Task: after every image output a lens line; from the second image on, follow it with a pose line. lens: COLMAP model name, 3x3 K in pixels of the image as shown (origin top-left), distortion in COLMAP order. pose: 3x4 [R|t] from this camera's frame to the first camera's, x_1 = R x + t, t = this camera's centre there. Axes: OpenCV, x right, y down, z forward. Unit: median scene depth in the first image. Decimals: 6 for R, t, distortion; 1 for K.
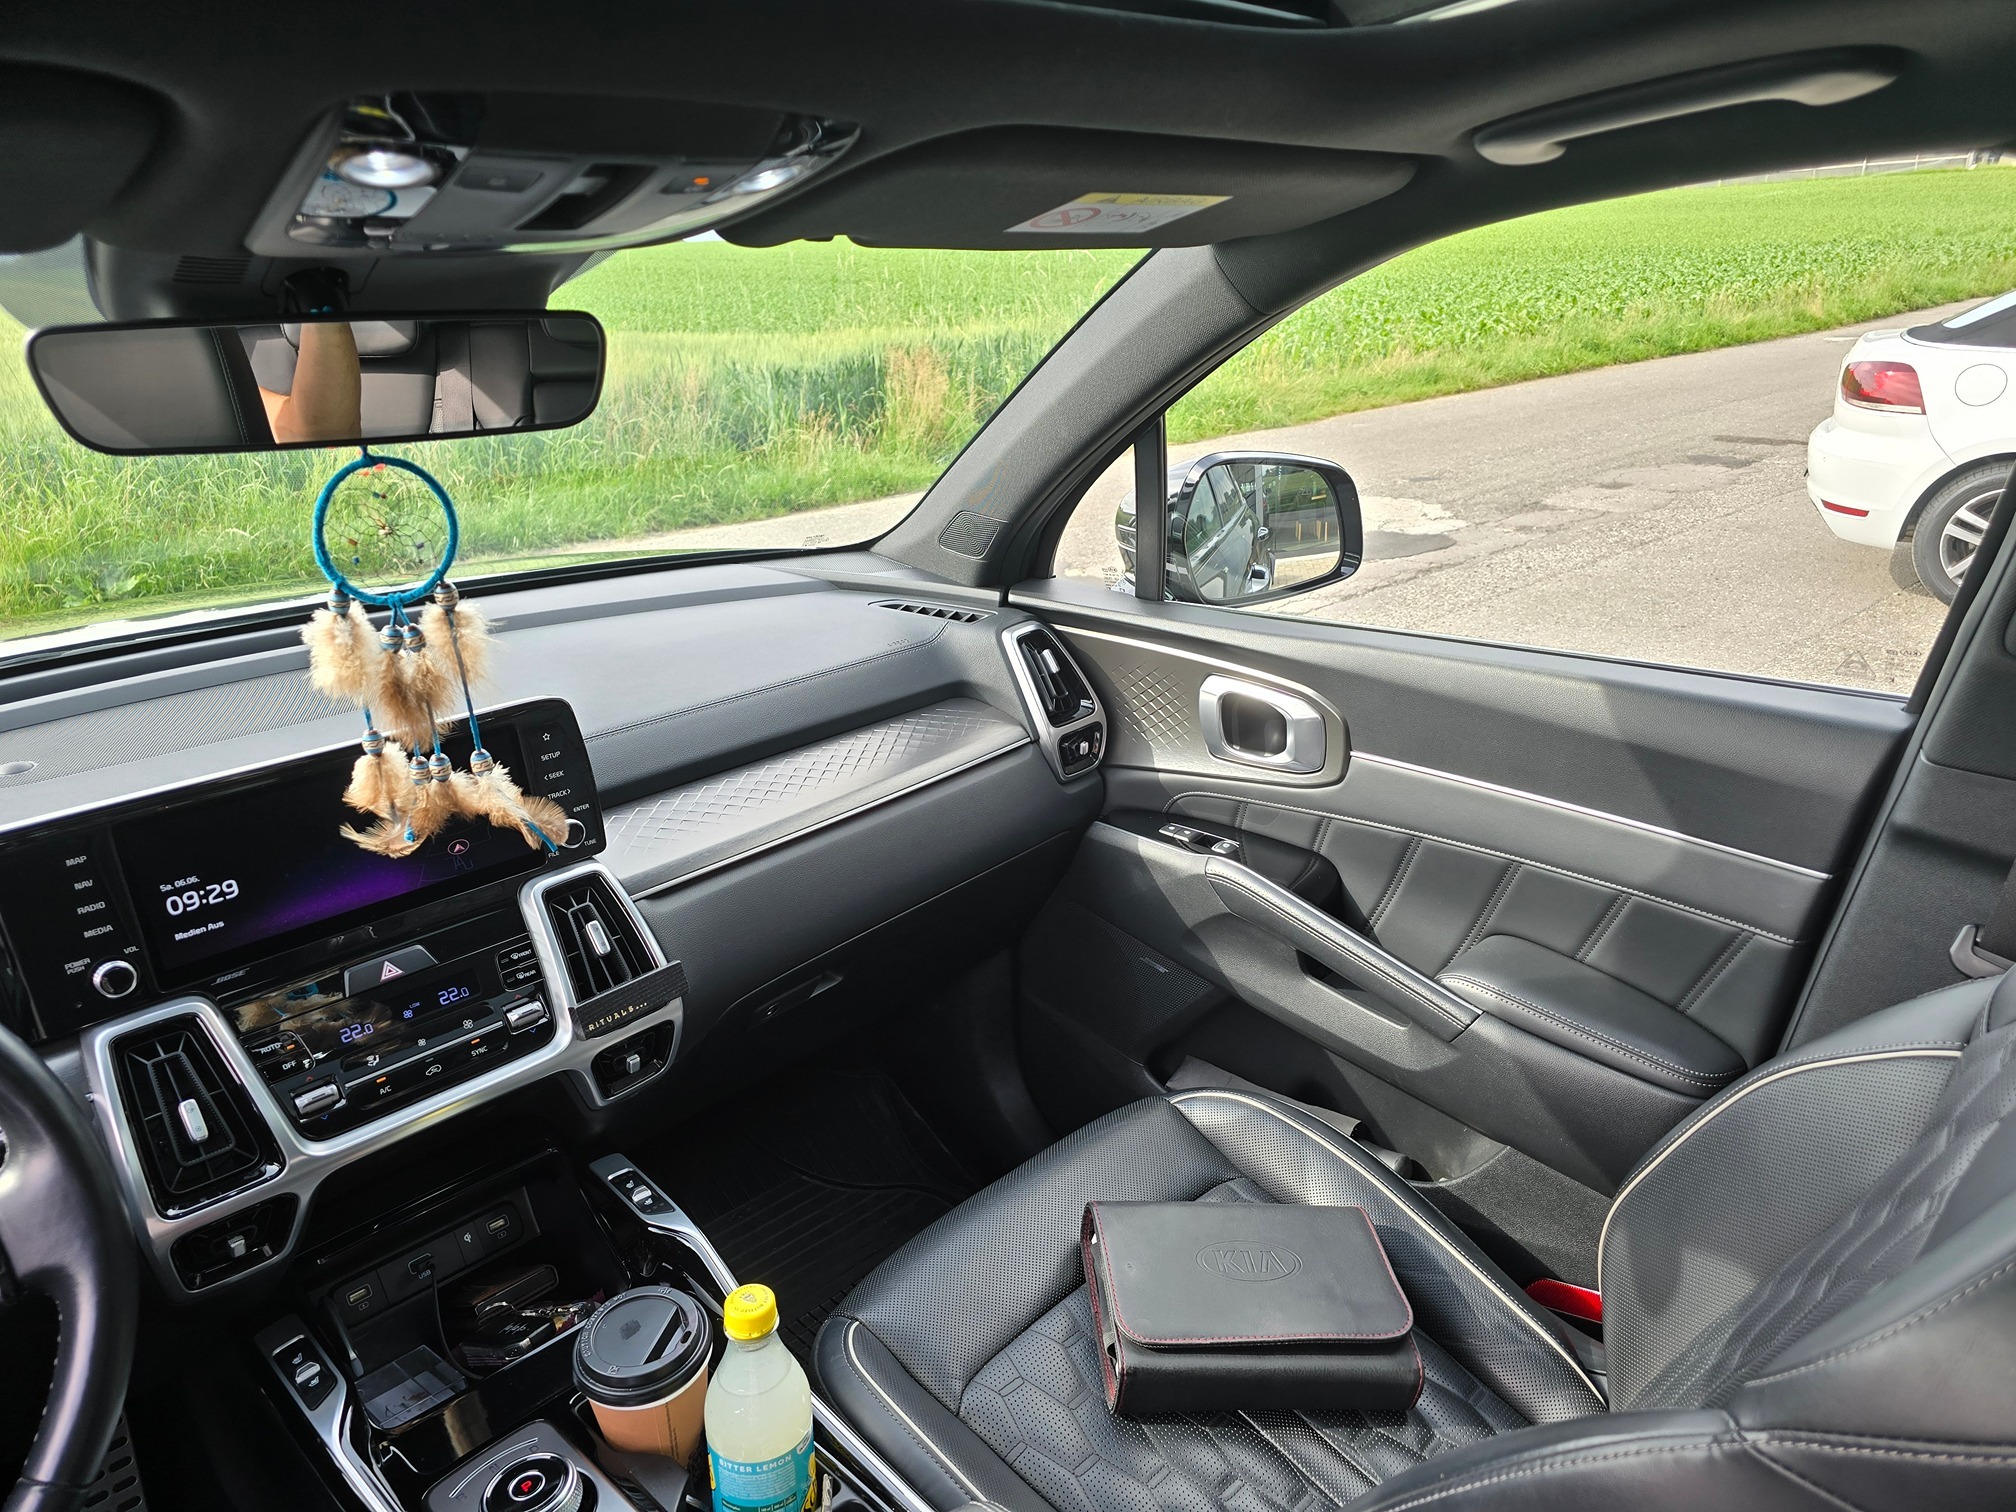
lens RADIAL K [[1346.1, 0, 992.5], [0, 1346.1, 776.2], [0, 0, 1]] dist [0.060060, -0.049750]
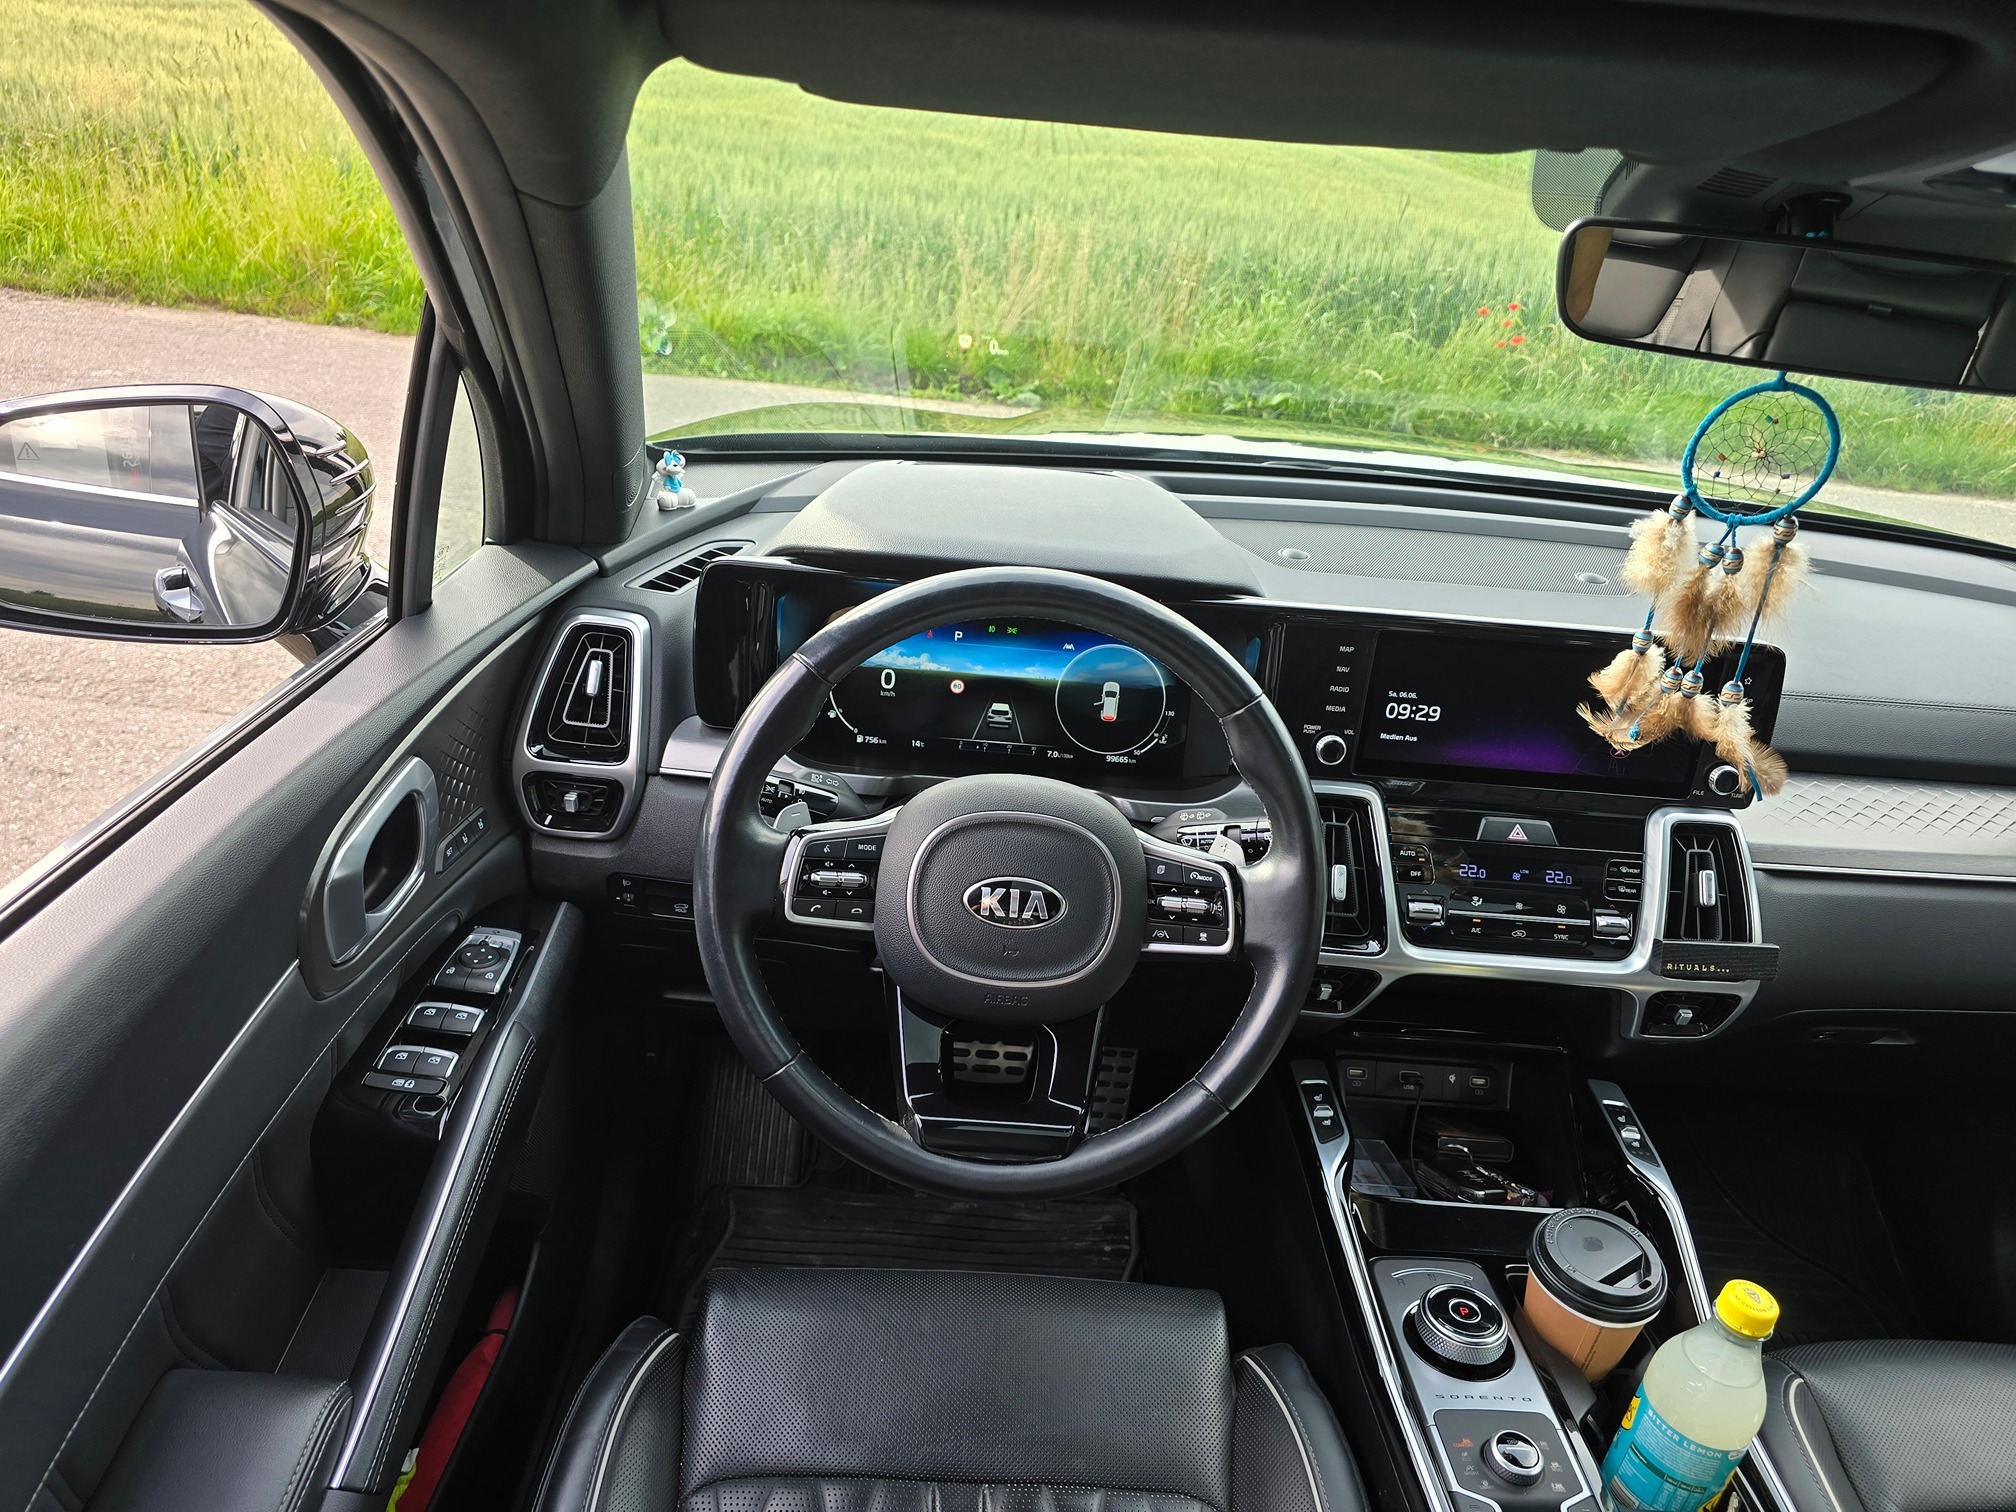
lens RADIAL K [[1346.1, 0, 992.5], [0, 1346.1, 776.2], [0, 0, 1]] dist [0.060060, -0.049750]
pose [[0.718604, 0.397570, -0.570566, -0.144493], [-0.349752, 0.915765, 0.197606, 0.033460], [0.601067, 0.057556, 0.797124, -0.128104]]
